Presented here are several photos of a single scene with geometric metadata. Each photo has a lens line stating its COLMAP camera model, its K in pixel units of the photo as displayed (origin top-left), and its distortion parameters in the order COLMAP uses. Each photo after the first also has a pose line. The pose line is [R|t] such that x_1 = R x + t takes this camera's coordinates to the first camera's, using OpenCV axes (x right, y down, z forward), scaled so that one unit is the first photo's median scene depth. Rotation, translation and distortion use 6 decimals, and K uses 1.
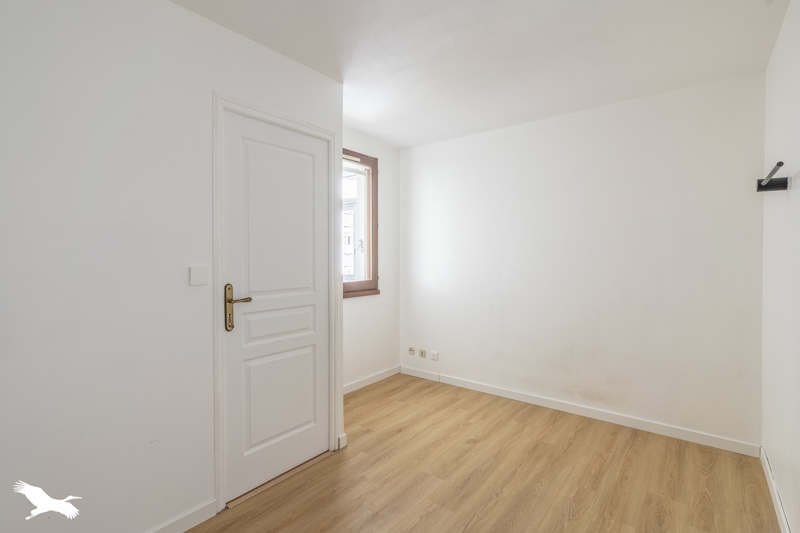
lens RADIAL K [[392.9, 0, 416.0], [0, 392.9, 256.5], [0, 0, 1]] dist [0.000793, -0.000344]
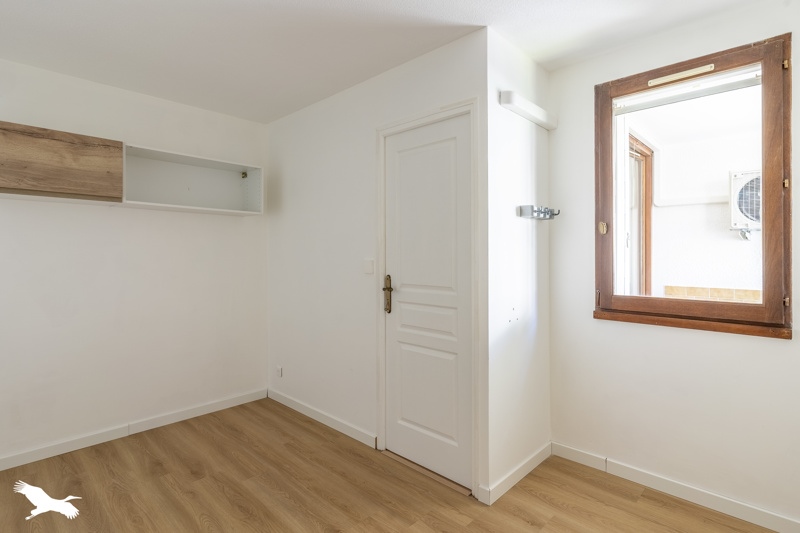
lens RADIAL K [[392.9, 0, 416.0], [0, 392.9, 256.5], [0, 0, 1]] dist [0.000793, -0.000344]
pose [[-0.110034, 0.000352, -0.993928, 0.638967], [-0.003342, 0.999994, 0.000724, 0.007383], [0.993922, 0.003401, -0.110032, 1.036179]]
